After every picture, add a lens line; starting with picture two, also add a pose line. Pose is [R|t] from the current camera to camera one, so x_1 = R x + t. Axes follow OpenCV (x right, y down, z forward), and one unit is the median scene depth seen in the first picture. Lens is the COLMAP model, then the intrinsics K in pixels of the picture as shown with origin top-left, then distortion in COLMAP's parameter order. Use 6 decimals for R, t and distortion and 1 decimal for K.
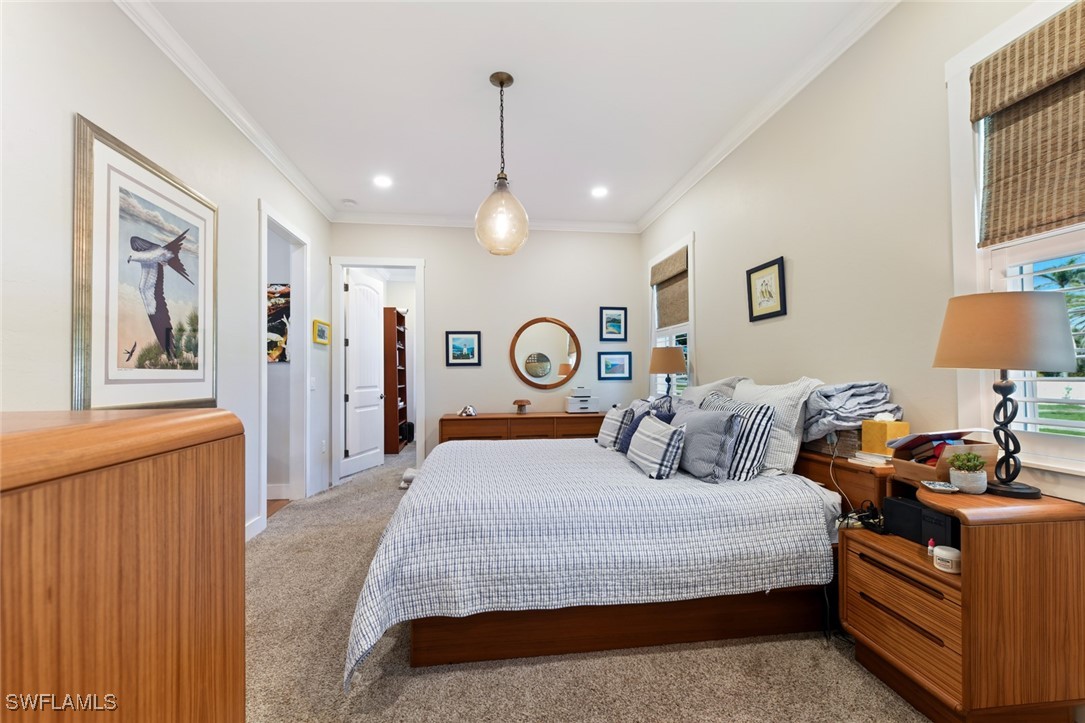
lens RADIAL K [[462.4, 0, 546.0], [0, 462.4, 369.8], [0, 0, 1]] dist [0.001001, -0.000001]
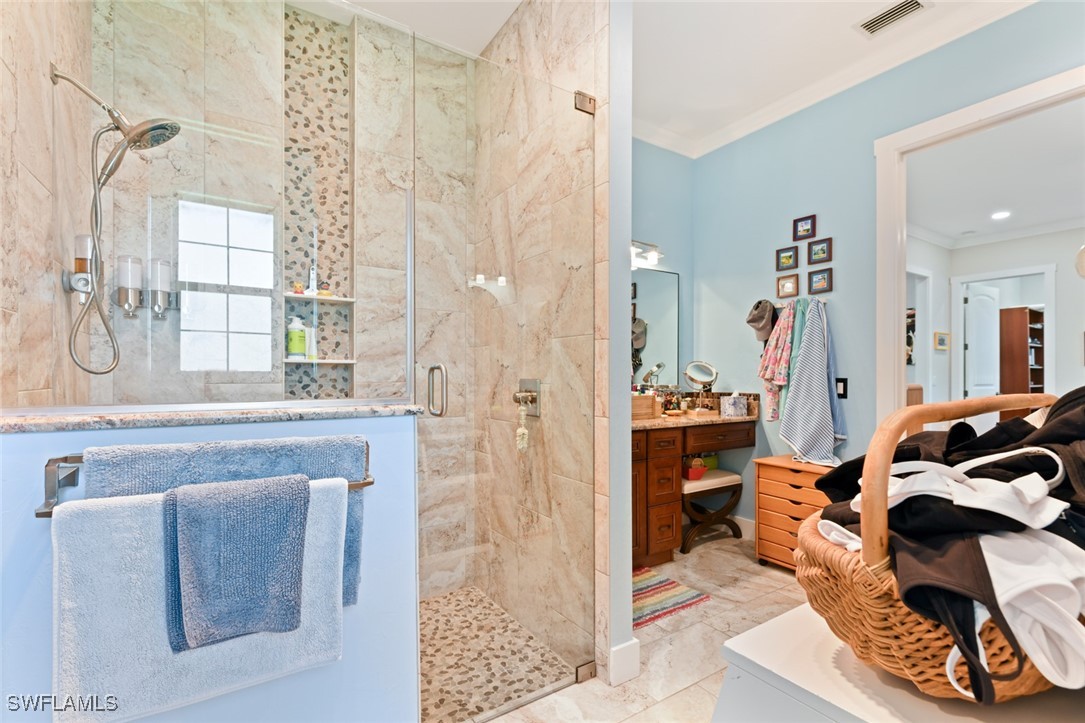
lens RADIAL K [[492.4, 0, 546.2], [0, 492.4, 364.4], [0, 0, 1]] dist [0.003847, 0.000107]
pose [[0.430072, 0.001063, -0.902794, 0.247922], [0.003319, 0.999991, 0.002758, -0.020626], [0.902789, -0.004182, 0.430064, -0.515070]]
